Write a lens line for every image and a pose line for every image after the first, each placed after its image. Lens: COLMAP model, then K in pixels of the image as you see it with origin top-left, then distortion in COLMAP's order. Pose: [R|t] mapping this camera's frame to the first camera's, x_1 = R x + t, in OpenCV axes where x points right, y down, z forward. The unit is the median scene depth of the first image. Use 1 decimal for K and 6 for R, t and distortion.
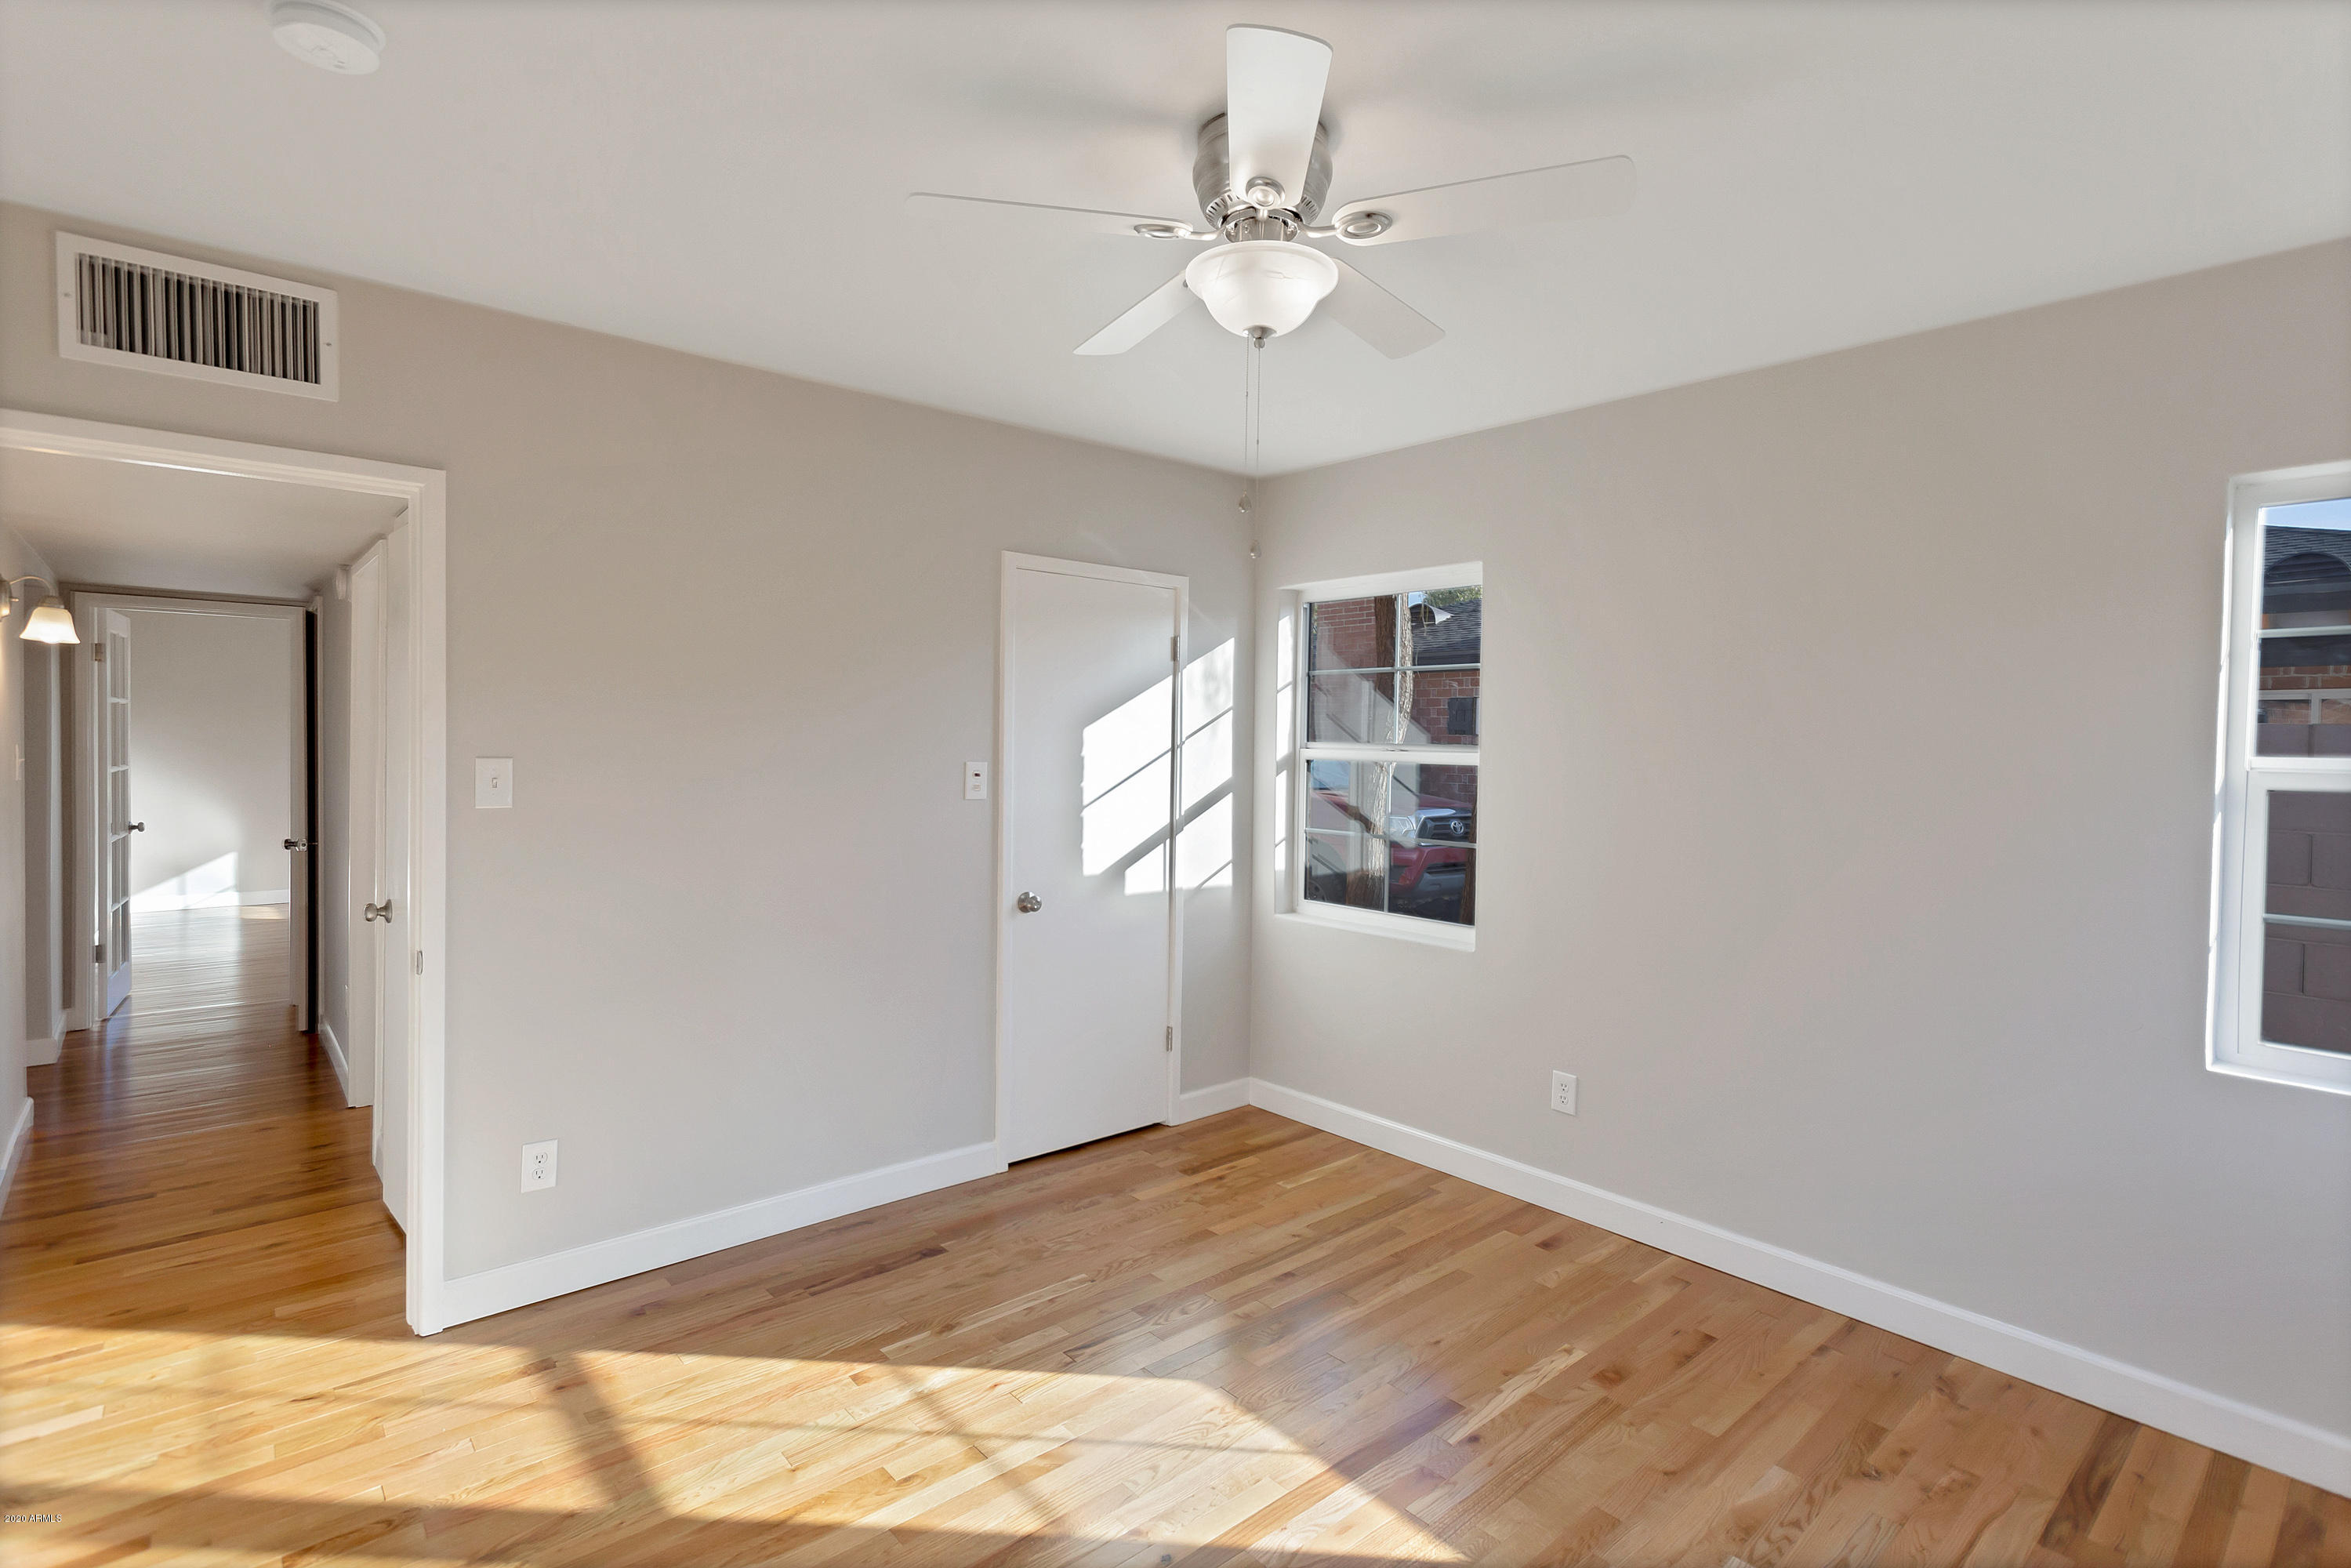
lens RADIAL K [[1122.1, 0, 1173.4], [0, 1122.1, 763.4], [0, 0, 1]] dist [0.000783, 0.000057]
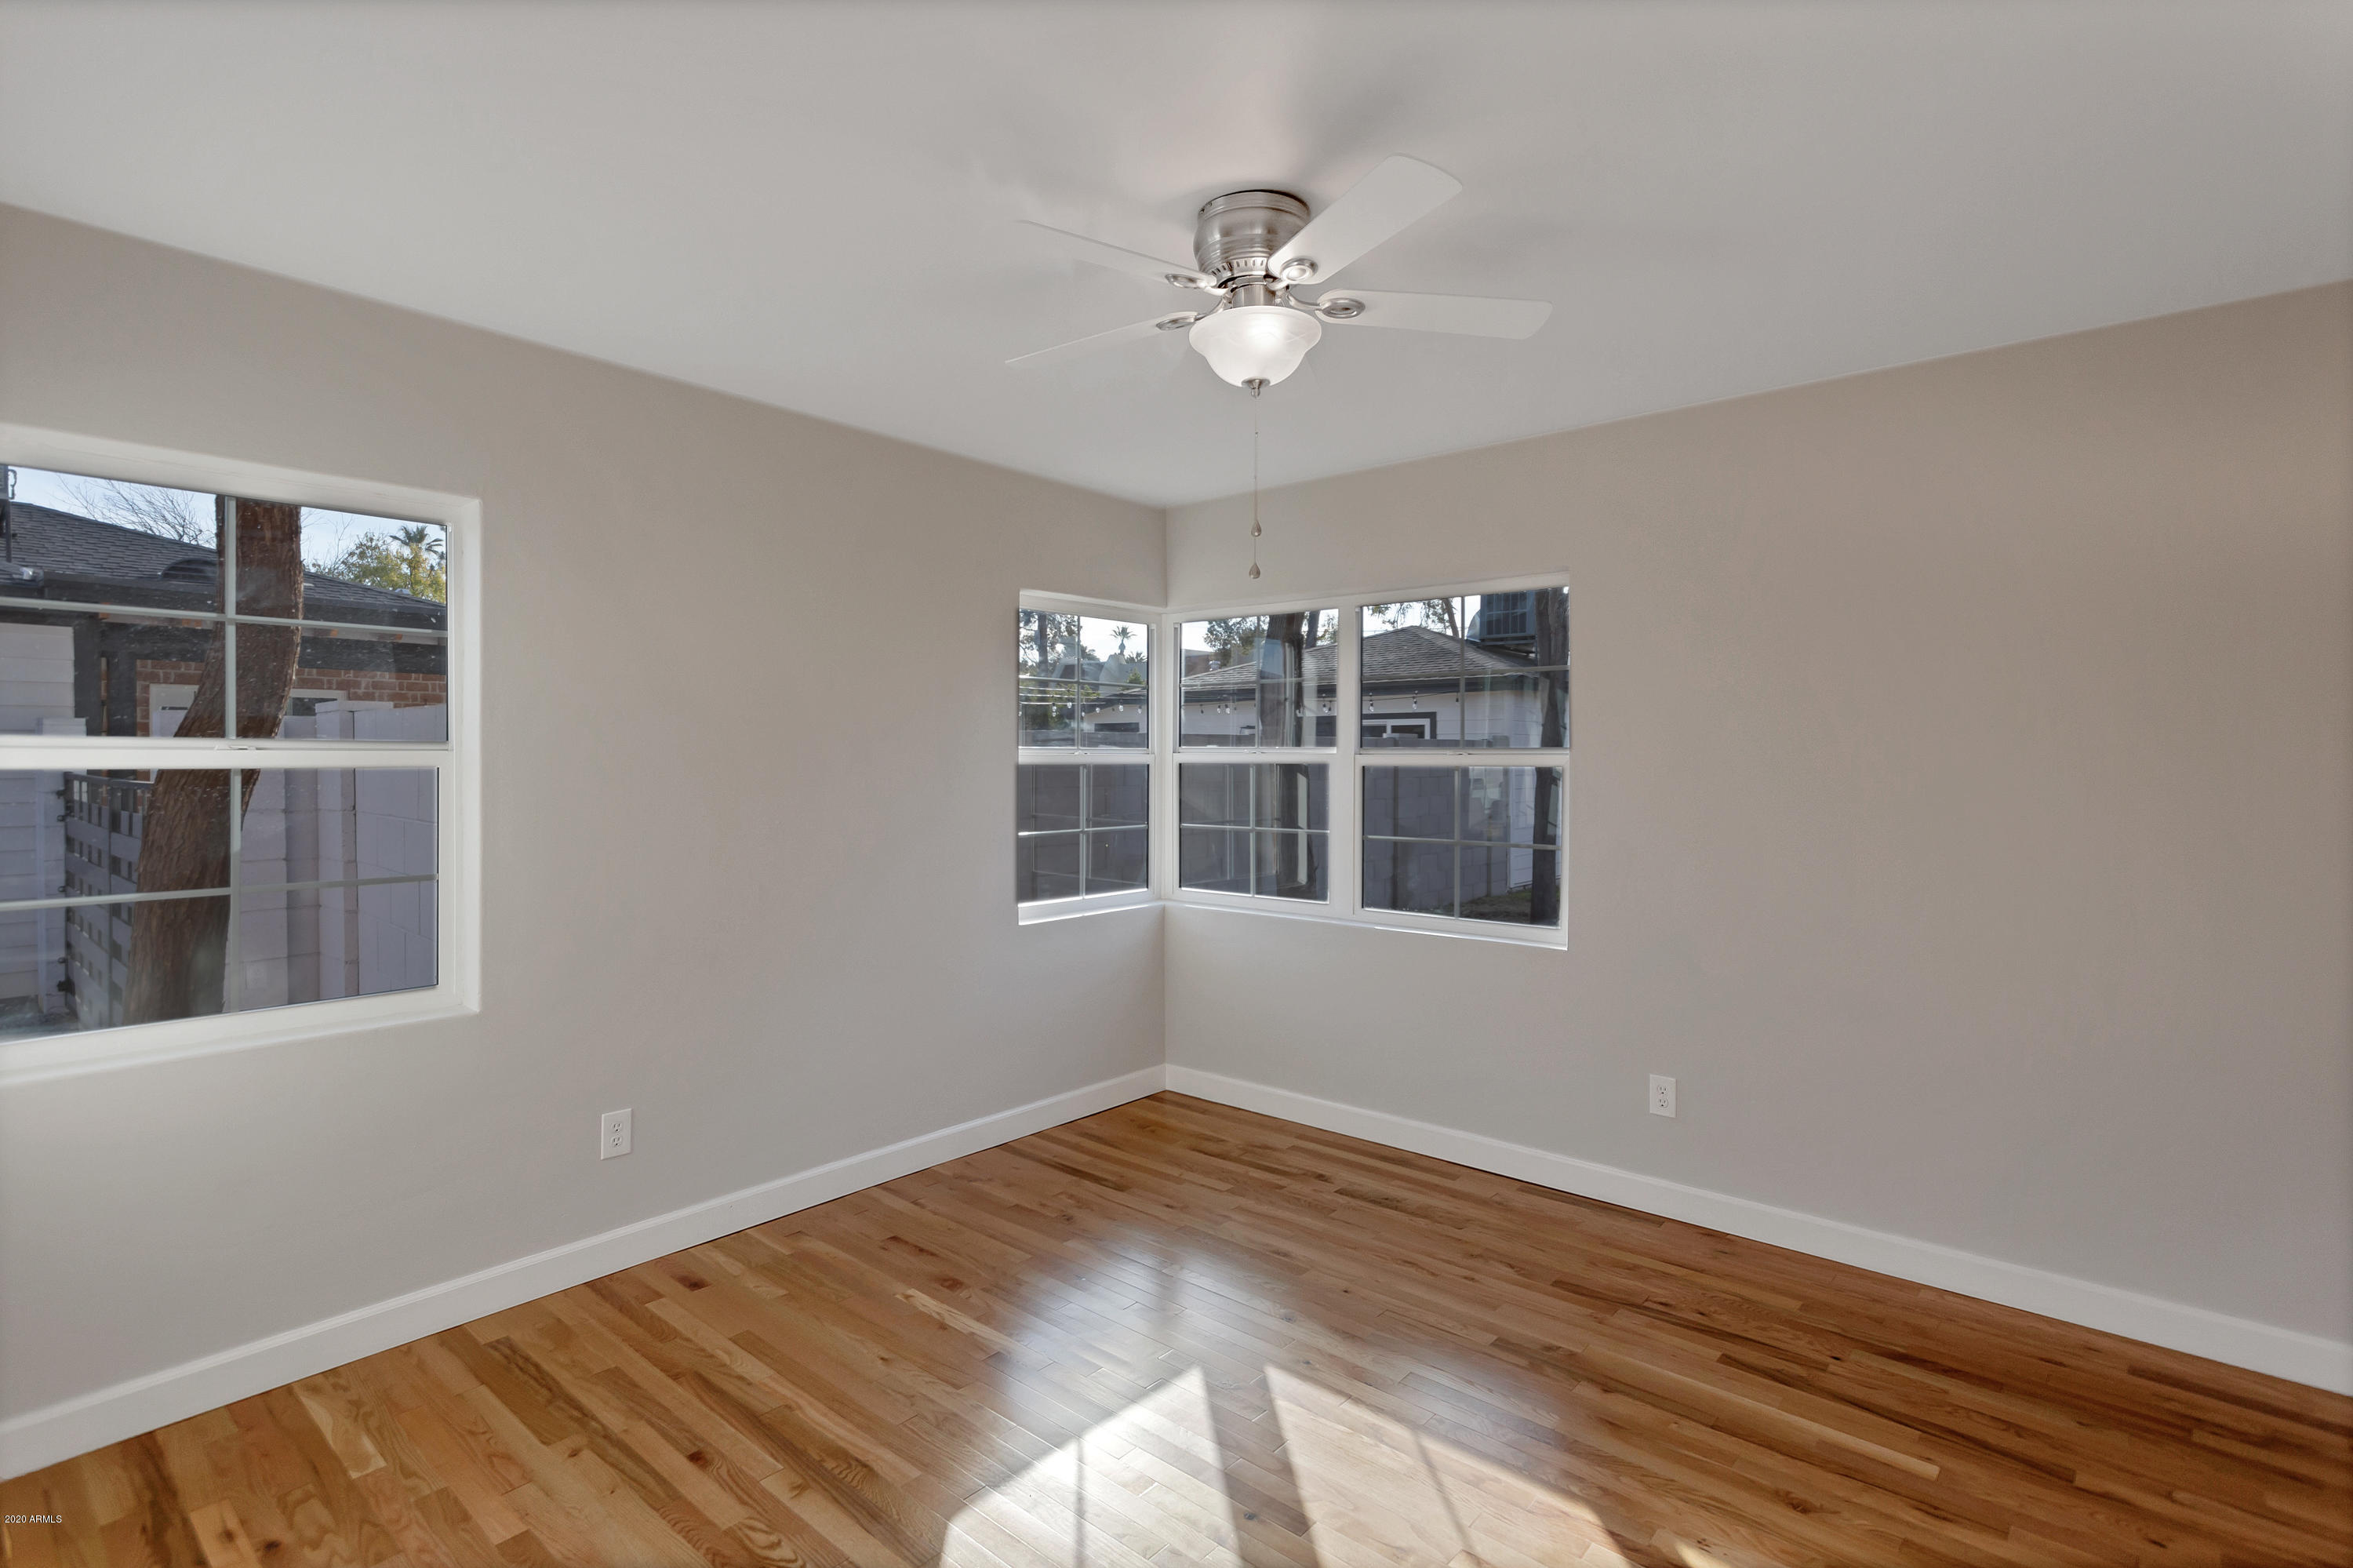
lens RADIAL K [[1123.1, 0, 1174.4], [0, 1123.1, 763.3], [0, 0, 1]] dist [0.000783, 0.000057]
pose [[-0.144094, -0.023079, 0.989295, -0.661237], [0.010136, 0.999641, 0.024797, -0.018056], [-0.989512, 0.013601, -0.143809, 0.779972]]
